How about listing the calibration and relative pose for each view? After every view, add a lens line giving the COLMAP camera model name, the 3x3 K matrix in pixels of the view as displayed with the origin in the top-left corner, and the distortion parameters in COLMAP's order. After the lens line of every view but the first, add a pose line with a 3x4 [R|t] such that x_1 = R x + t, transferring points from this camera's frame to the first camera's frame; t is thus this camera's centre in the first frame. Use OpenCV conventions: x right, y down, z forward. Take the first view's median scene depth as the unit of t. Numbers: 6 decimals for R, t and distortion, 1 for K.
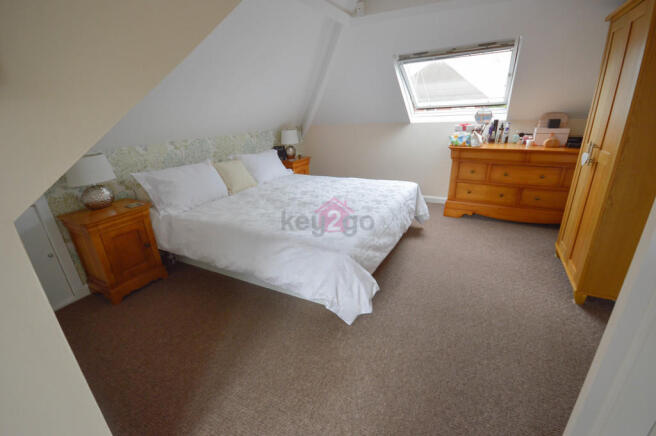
lens RADIAL K [[292.1, 0, 329.0], [0, 292.1, 225.3], [0, 0, 1]] dist [0.000315, -0.008535]
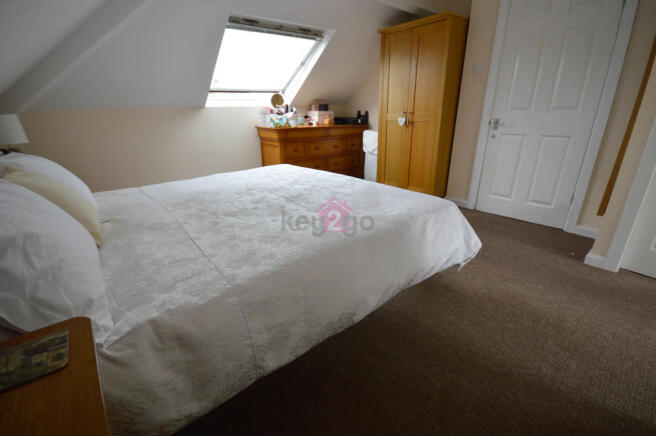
lens RADIAL K [[292.1, 0, 329.0], [0, 292.1, 225.3], [0, 0, 1]] dist [0.000315, -0.008535]
pose [[0.361106, -0.310496, 0.879315, -0.556130], [0.350405, 0.919018, 0.180616, -0.090330], [-0.864186, 0.242895, 0.440663, 0.532982]]
